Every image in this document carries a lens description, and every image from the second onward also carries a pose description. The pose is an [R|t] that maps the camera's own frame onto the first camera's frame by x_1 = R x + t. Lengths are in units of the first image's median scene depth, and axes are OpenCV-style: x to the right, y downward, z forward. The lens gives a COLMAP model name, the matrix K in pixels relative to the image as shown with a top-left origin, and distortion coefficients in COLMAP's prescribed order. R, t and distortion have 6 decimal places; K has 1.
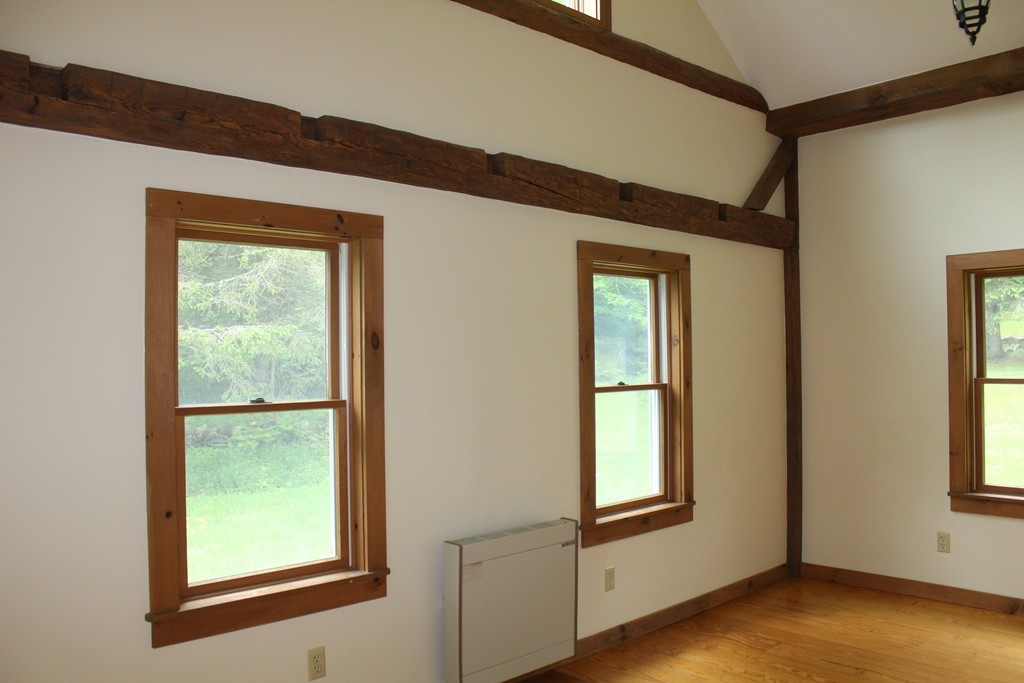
lens RADIAL K [[848.0, 0, 512.0], [0, 848.0, 341.5], [0, 0, 1]] dist [-0.162189, 0.134530]
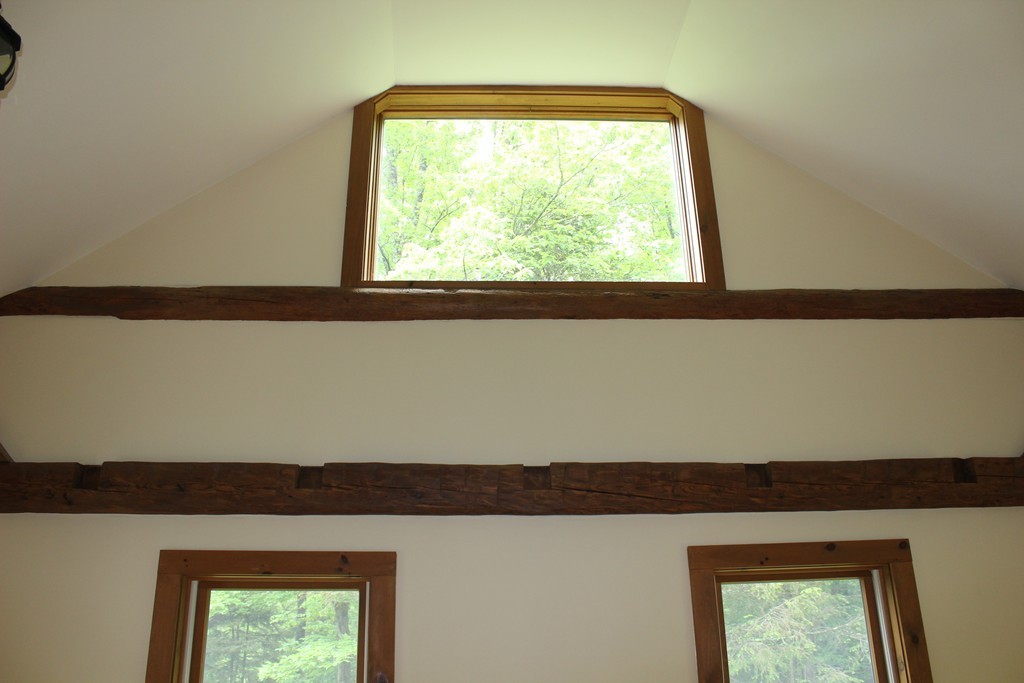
lens RADIAL K [[848.0, 0, 512.0], [0, 848.0, 341.5], [0, 0, 1]] dist [-0.162189, 0.134530]
pose [[0.749825, -0.251598, -0.611932, 0.532627], [0.021474, 0.933644, -0.357557, -0.021471], [0.661287, 0.254965, 0.705473, 0.288222]]
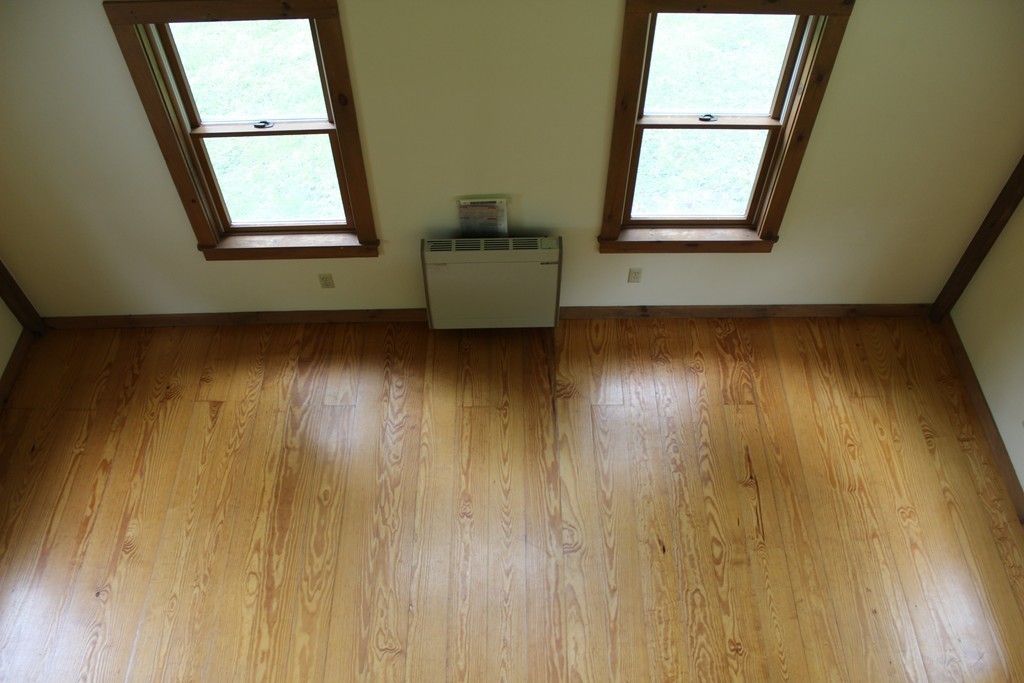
lens RADIAL K [[848.0, 0, 512.0], [0, 848.0, 341.5], [0, 0, 1]] dist [-0.162189, 0.134530]
pose [[0.738400, 0.541616, -0.401768, 0.534803], [0.003753, 0.592464, 0.805588, -0.602298], [0.674352, -0.596354, 0.435443, 0.407073]]
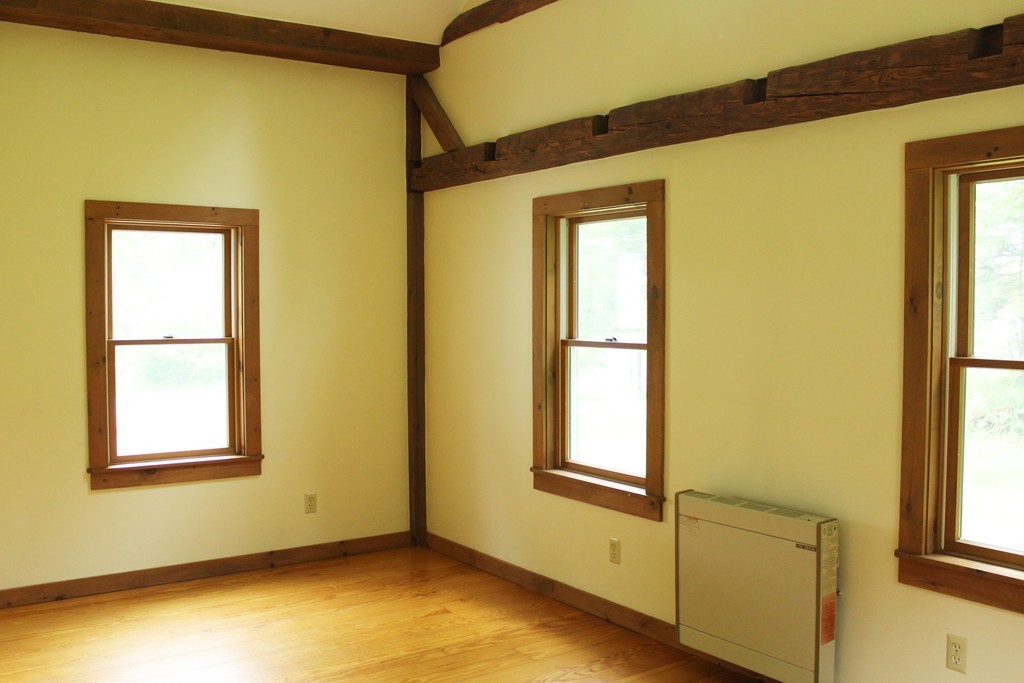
lens RADIAL K [[905.7, 0, 512.0], [0, 905.7, 341.5], [0, 0, 1]] dist [-0.190388, 0.168489]
pose [[-0.135265, 0.053541, -0.989362, 0.903412], [0.023056, 0.998439, 0.050880, -0.001199], [0.990541, -0.015928, -0.136288, 0.833339]]
